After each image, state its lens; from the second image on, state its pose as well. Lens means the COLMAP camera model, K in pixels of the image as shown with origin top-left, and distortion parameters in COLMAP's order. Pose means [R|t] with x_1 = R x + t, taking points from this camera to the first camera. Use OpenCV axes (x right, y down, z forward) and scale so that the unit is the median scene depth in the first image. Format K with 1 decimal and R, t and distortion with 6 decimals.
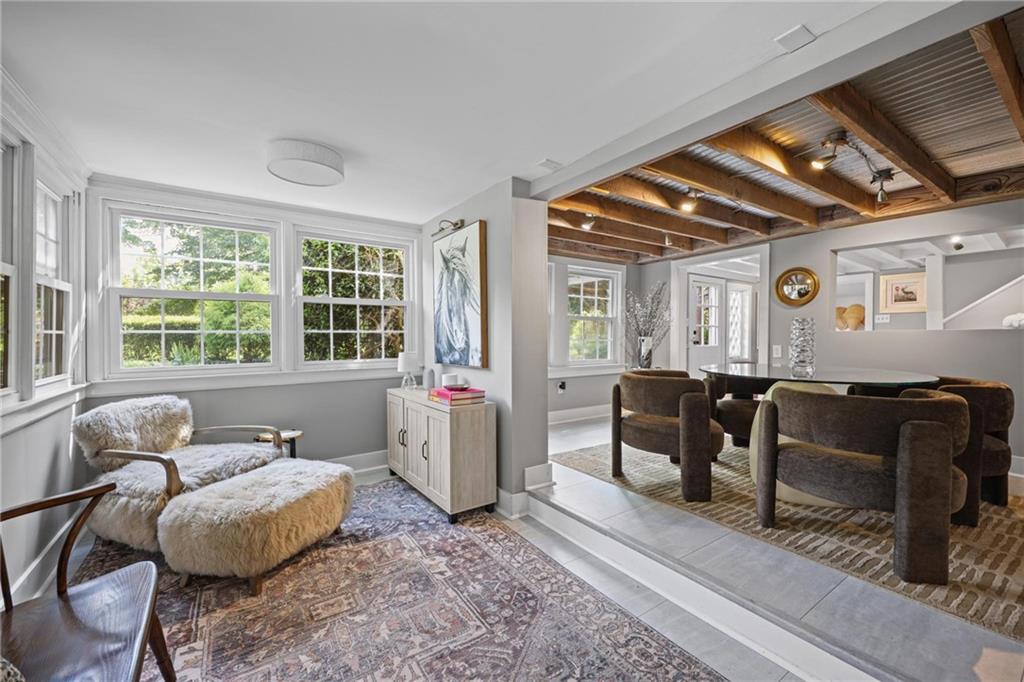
lens RADIAL K [[414.5, 0, 511.7], [0, 414.5, 339.0], [0, 0, 1]] dist [-0.002712, 0.000496]
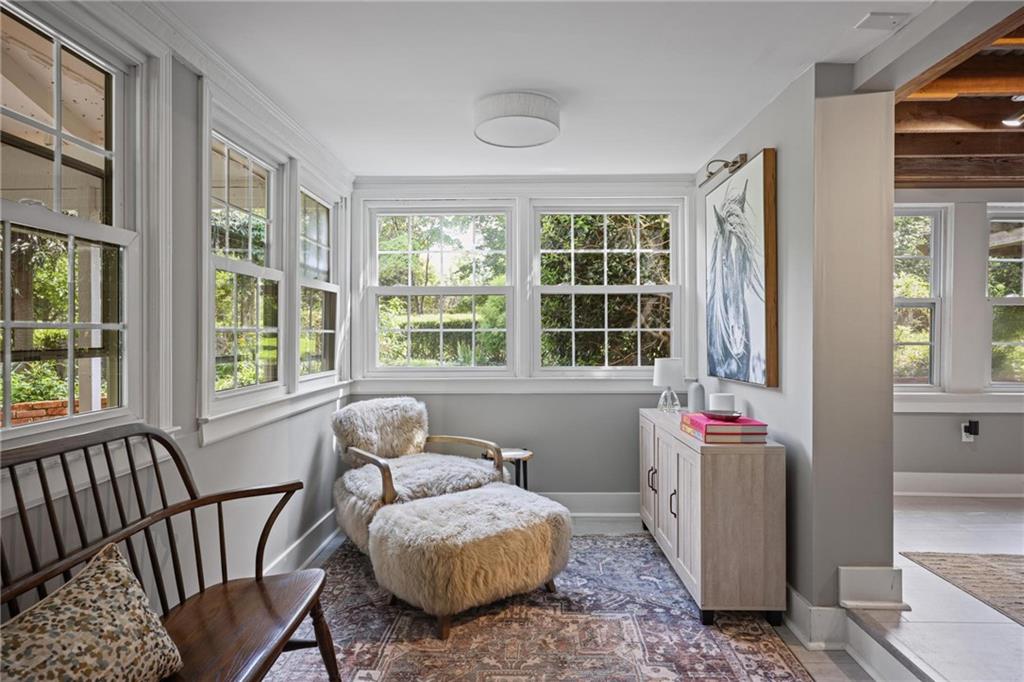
lens RADIAL K [[555.2, 0, 512.1], [0, 555.2, 337.8], [0, 0, 1]] dist [-0.001481, 0.000511]
pose [[0.805485, 0.004594, -0.592598, 0.120745], [-0.006101, 0.999981, -0.000540, -0.001055], [0.592585, 0.004050, 0.805498, 0.112911]]
